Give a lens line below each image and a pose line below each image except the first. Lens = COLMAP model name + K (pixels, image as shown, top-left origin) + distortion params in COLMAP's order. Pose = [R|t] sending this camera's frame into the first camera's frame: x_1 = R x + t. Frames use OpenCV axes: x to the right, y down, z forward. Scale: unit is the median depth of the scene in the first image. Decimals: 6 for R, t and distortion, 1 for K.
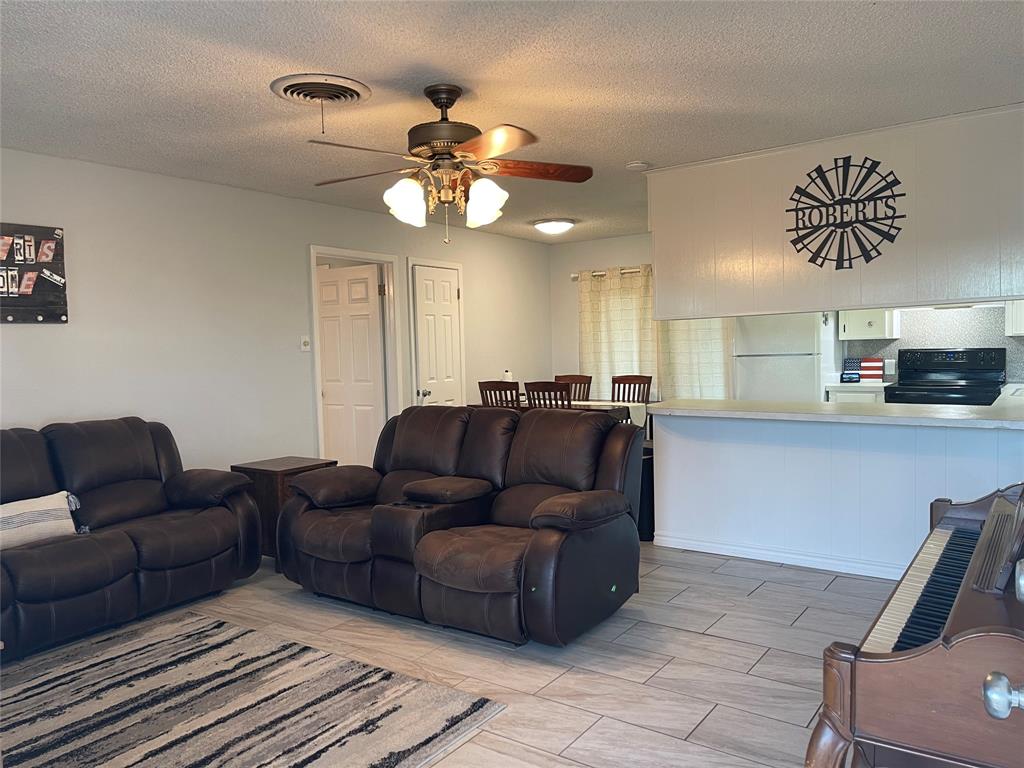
lens RADIAL K [[757.4, 0, 512.0], [0, 757.4, 384.0], [0, 0, 1]] dist [0.135891, -0.174676]
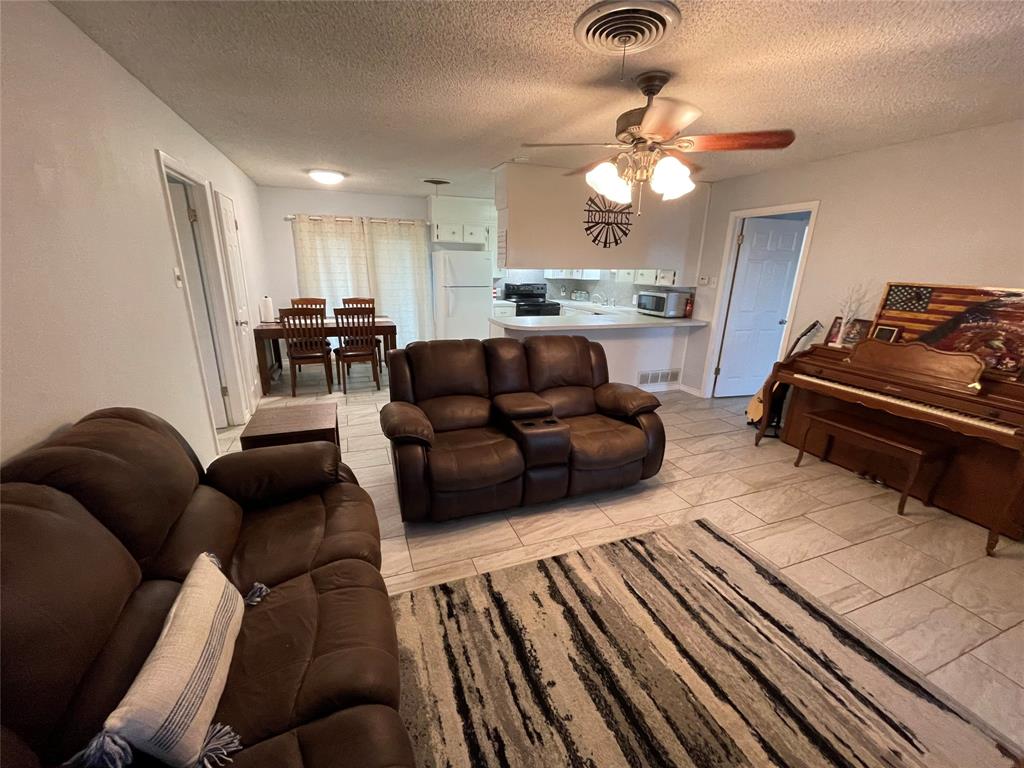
lens RADIAL K [[412.3, 0, 506.1], [0, 412.3, 387.9], [0, 0, 1]] dist [-0.001228, 0.000237]
pose [[0.564779, -0.200524, 0.800509, -0.778428], [0.006433, 0.971070, 0.238710, -0.071081], [-0.825217, -0.129668, 0.549730, 0.752228]]
